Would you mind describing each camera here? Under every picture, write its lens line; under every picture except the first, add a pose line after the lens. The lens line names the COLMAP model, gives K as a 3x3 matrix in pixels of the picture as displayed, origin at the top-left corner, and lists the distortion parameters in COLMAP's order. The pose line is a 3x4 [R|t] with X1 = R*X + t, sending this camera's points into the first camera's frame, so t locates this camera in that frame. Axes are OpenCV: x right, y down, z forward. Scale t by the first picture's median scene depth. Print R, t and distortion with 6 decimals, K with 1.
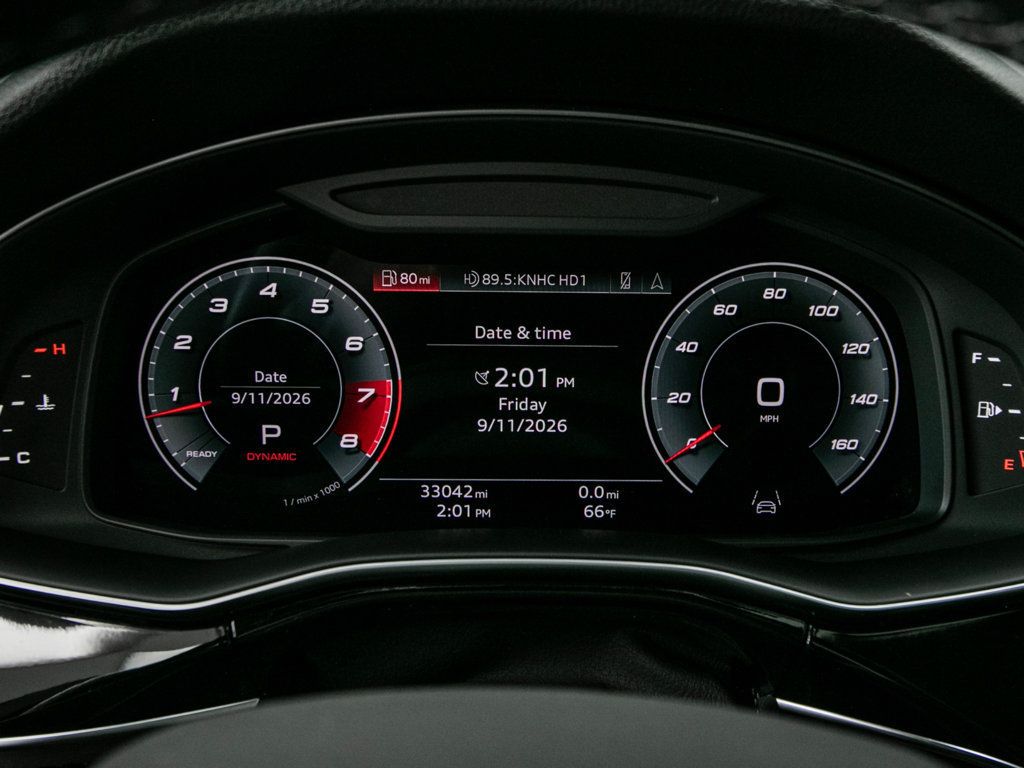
lens RADIAL K [[1102.4, 0, 521.7], [0, 1102.4, 383.0], [0, 0, 1]] dist [-0.002929, 0.000000]
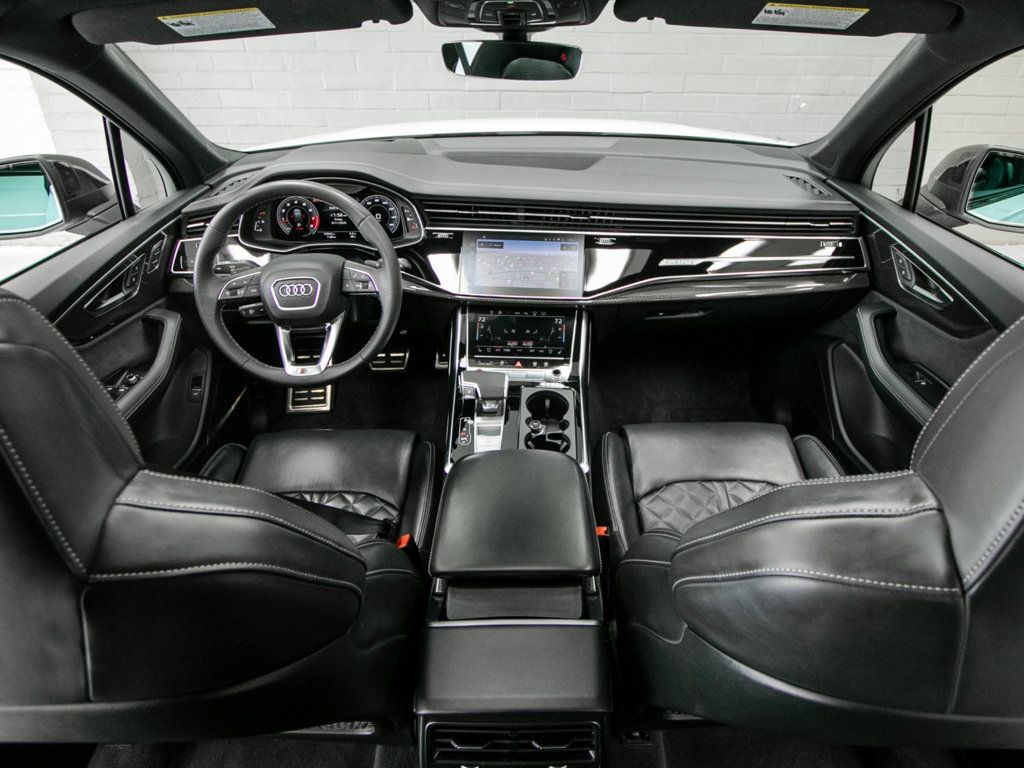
lens RADIAL K [[742.3, 0, 570.3], [0, 742.3, 343.5], [0, 0, 1]] dist [-0.017780, 0.009231]
pose [[0.999085, -0.013114, -0.040703, 1.469084], [0.022979, 0.967358, 0.252371, -0.327961], [0.036065, -0.253075, 0.966774, -3.167430]]
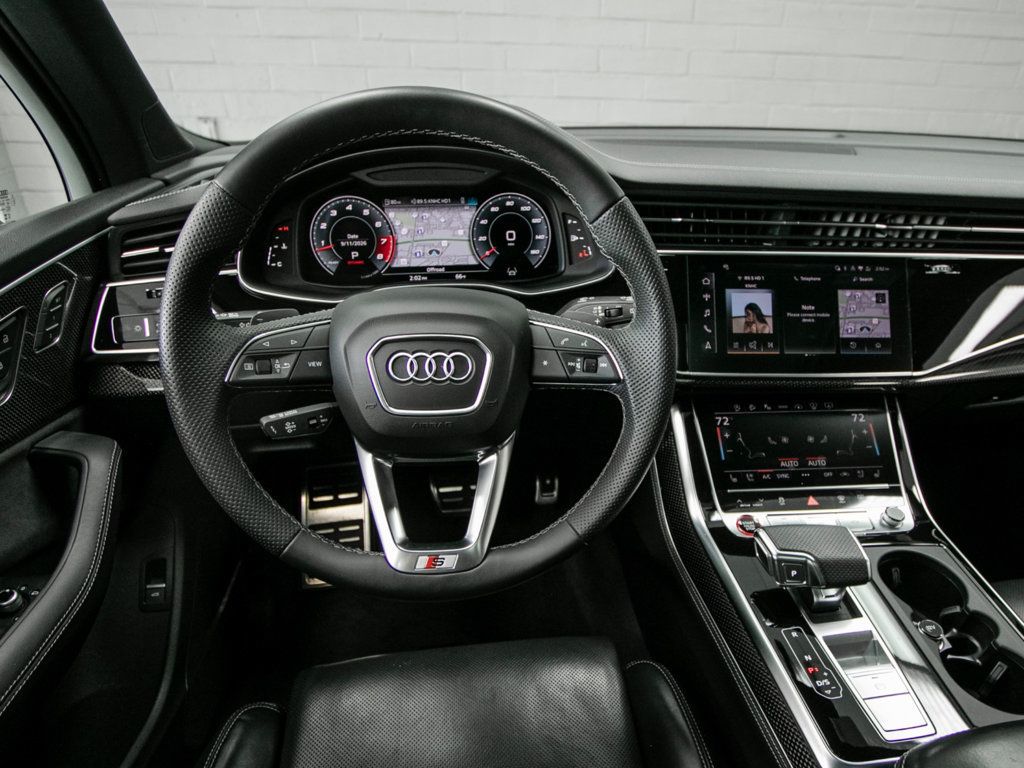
lens RADIAL K [[643.4, 0, 553.0], [0, 643.4, 452.7], [0, 0, 1]] dist [-0.024898, 0.008222]
pose [[0.992817, -0.068085, 0.098382, 0.121151], [0.039549, 0.962826, 0.267210, 0.124508], [-0.112918, -0.261400, 0.958603, -0.995739]]
